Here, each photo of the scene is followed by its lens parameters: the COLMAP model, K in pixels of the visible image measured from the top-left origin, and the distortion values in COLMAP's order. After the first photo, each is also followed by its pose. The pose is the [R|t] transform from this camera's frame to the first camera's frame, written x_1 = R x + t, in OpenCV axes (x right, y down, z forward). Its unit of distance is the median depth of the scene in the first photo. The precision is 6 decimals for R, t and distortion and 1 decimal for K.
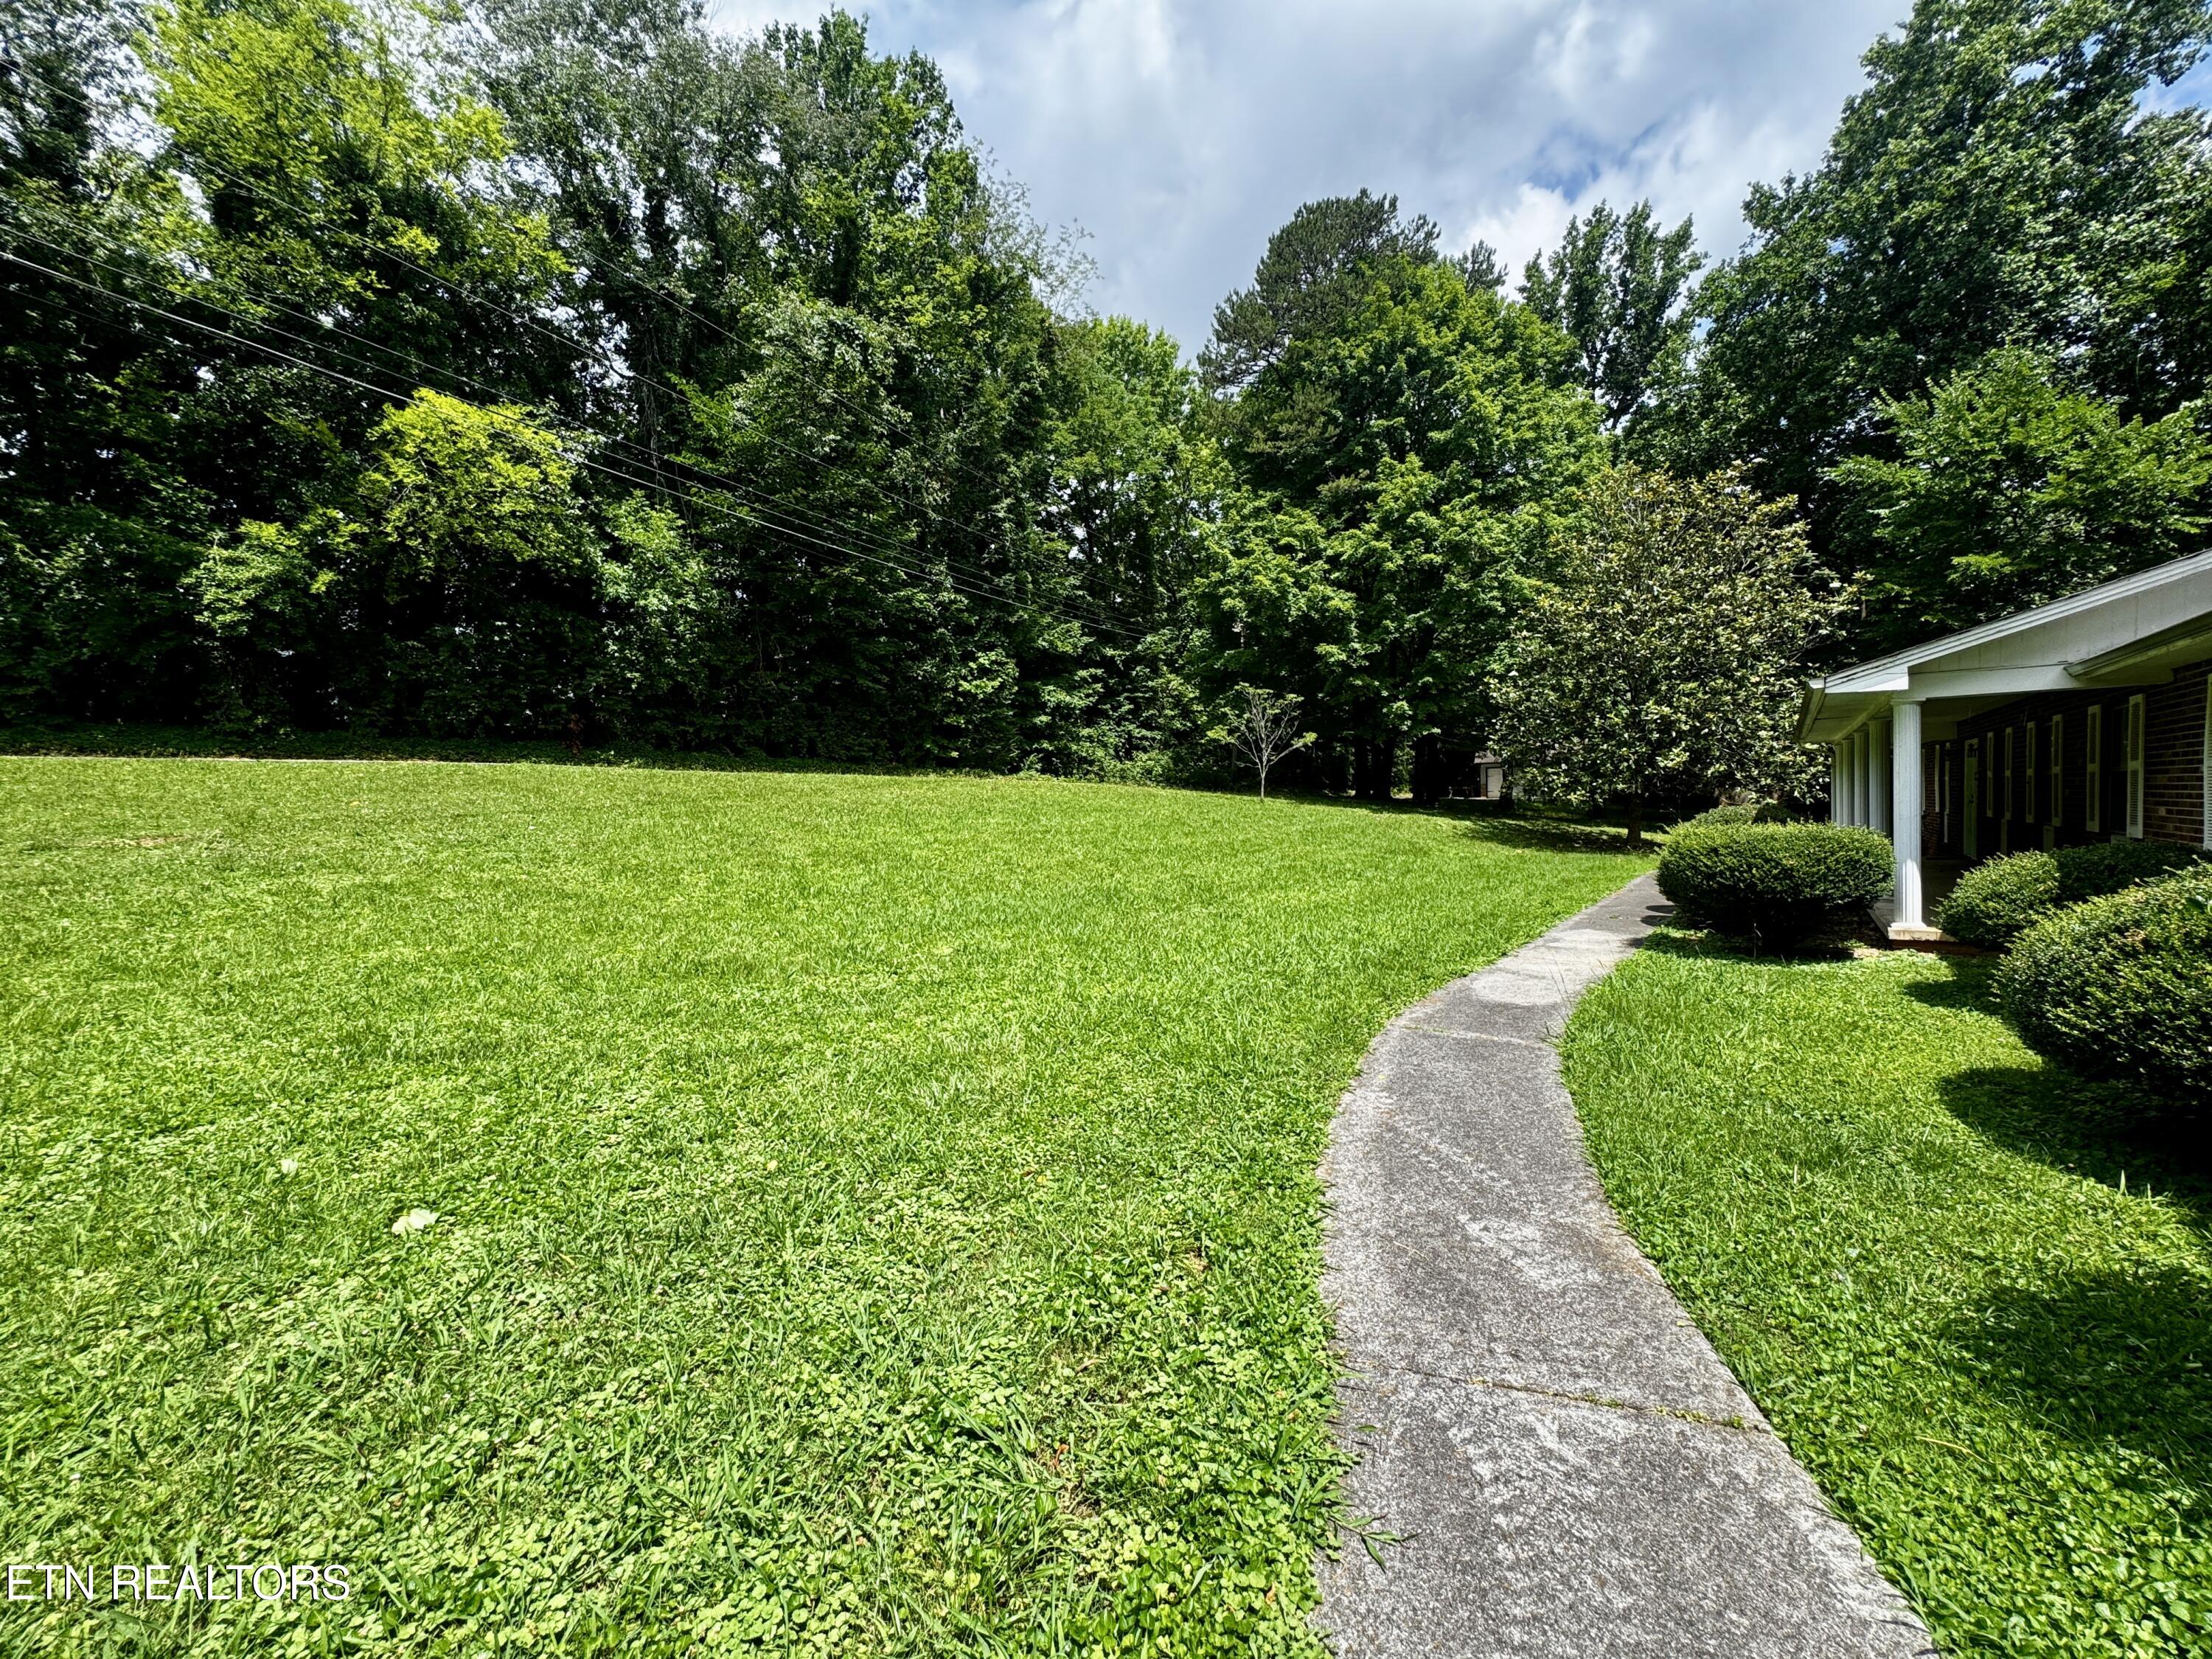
lens RADIAL K [[896.5, 0, 1112.4], [0, 896.5, 863.0], [0, 0, 1]] dist [0.003995, -0.000234]
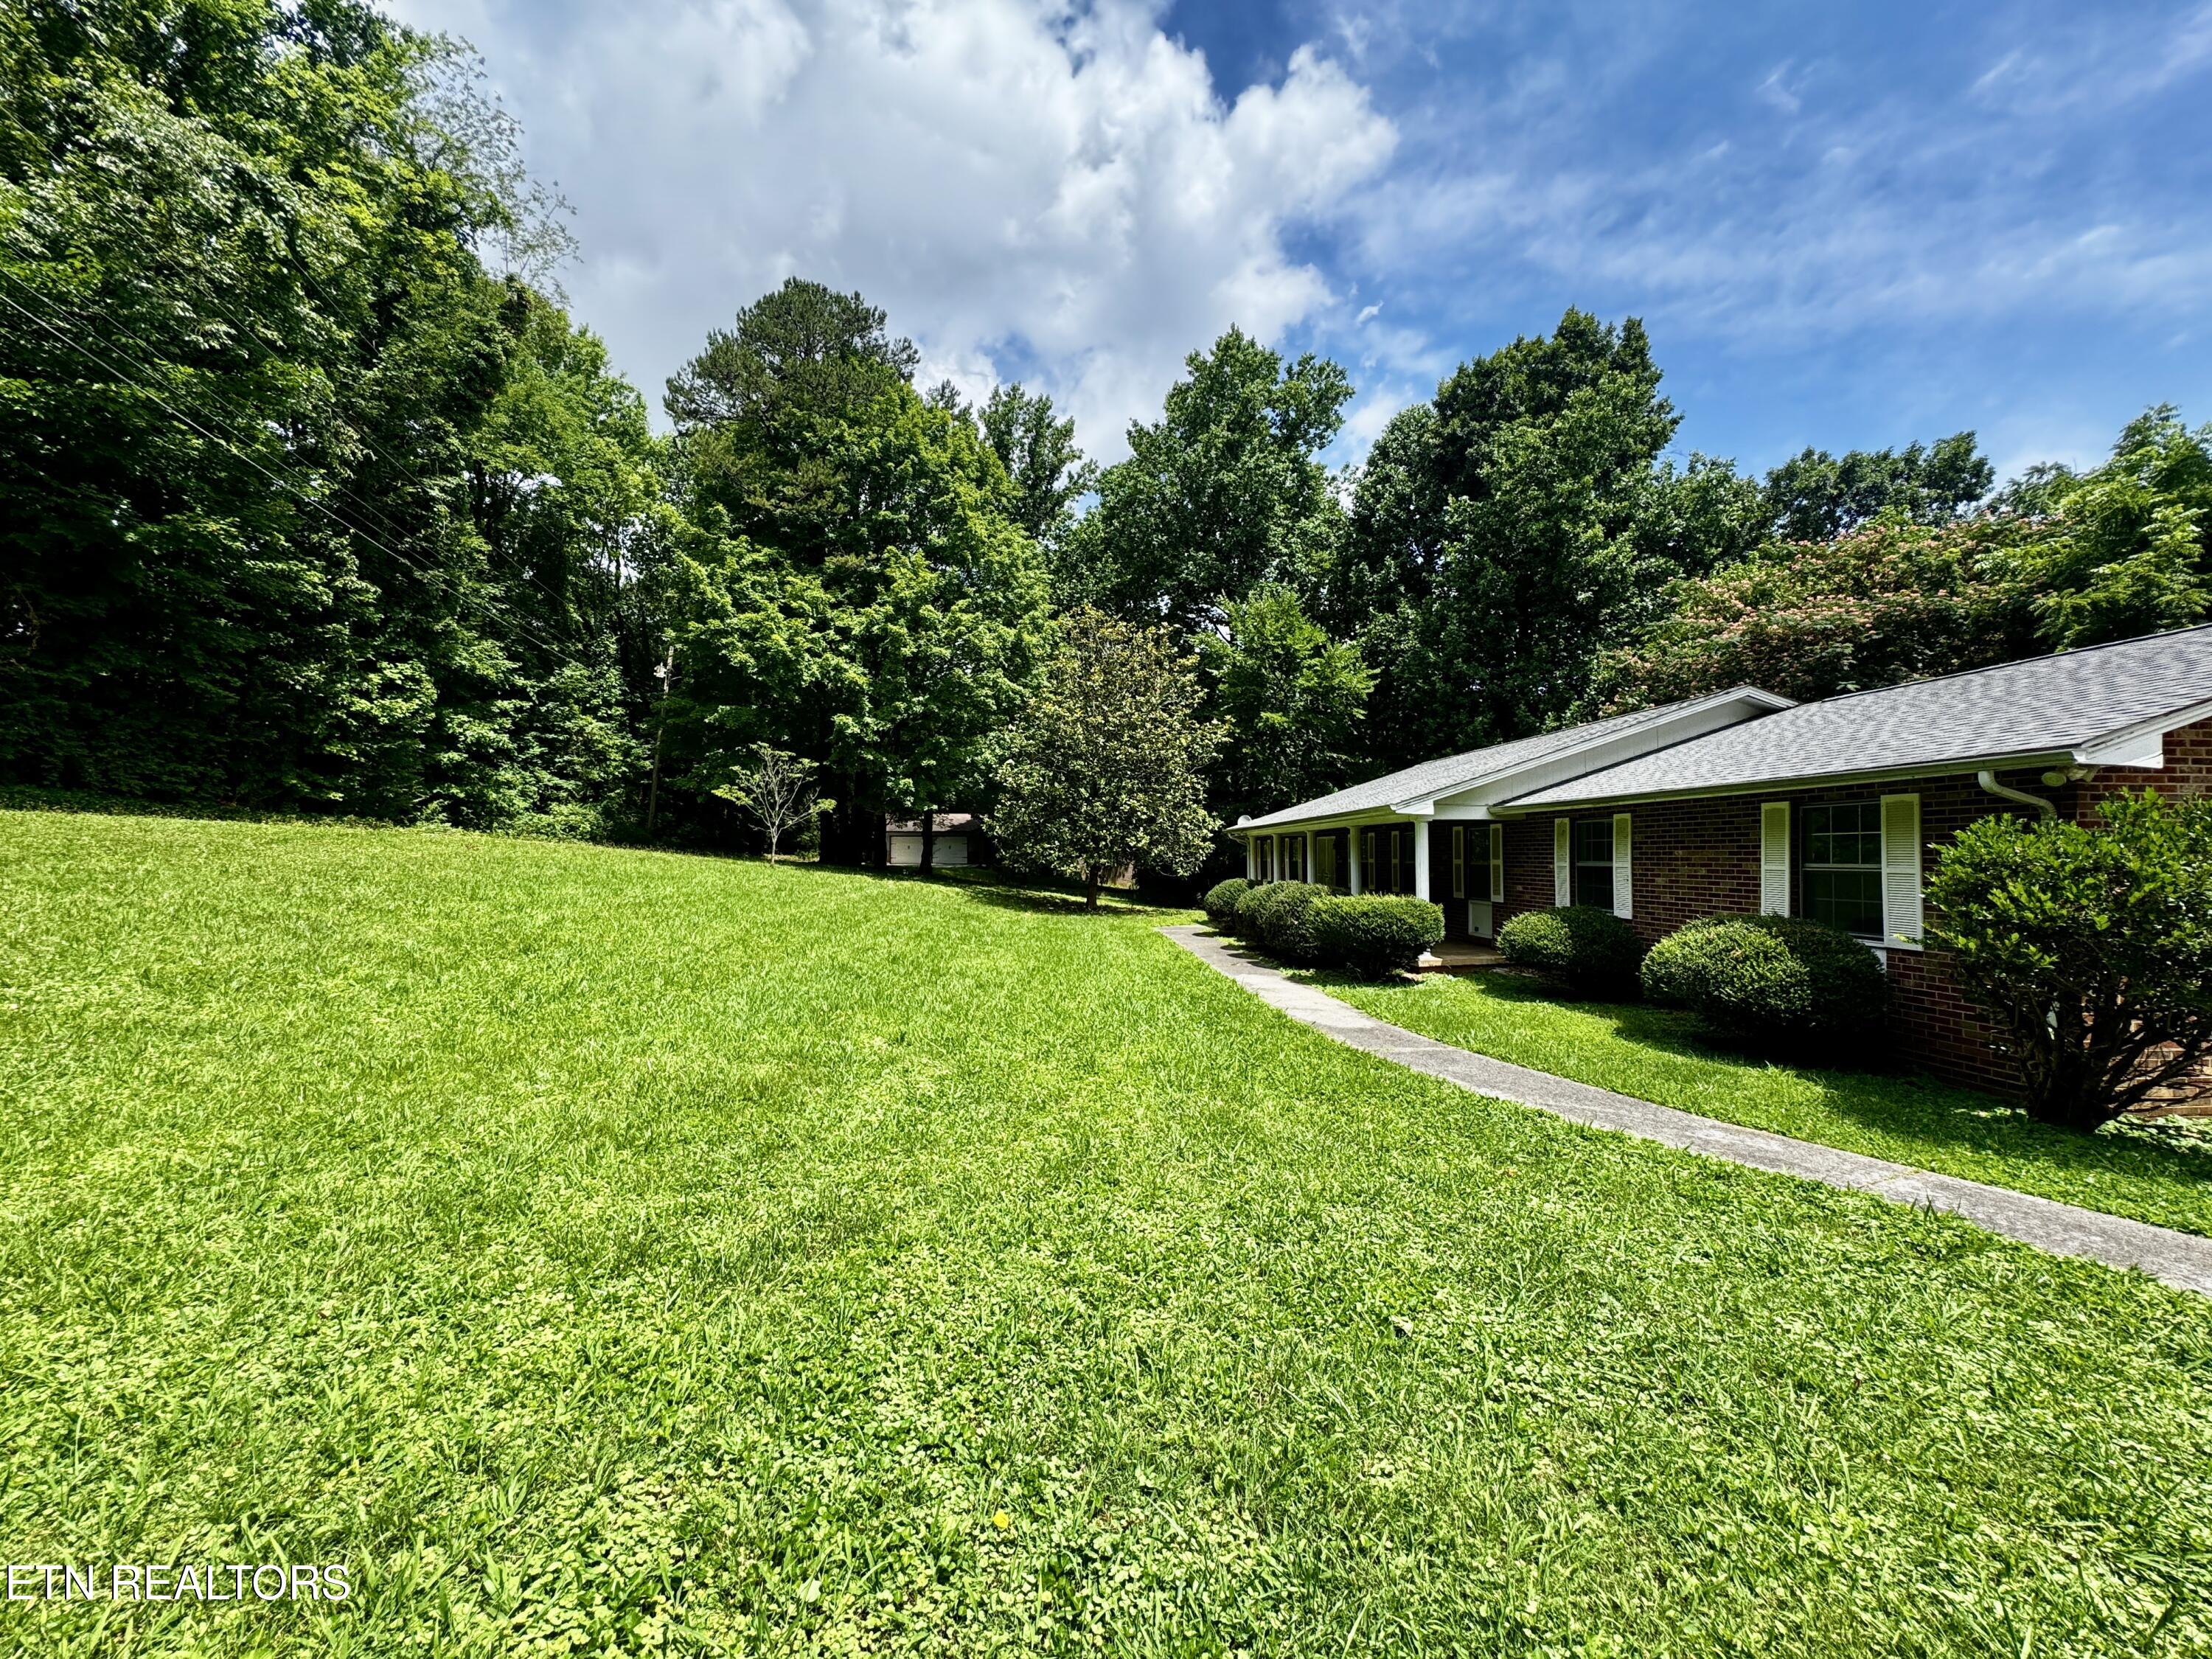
lens RADIAL K [[896.5, 0, 1119.4], [0, 896.5, 866.3], [0, 0, 1]] dist [0.003995, -0.000234]
pose [[0.748958, 0.016570, 0.662411, -0.186913], [0.028000, 0.998003, -0.056624, -0.006064], [-0.662026, 0.060956, 0.746998, 0.047229]]
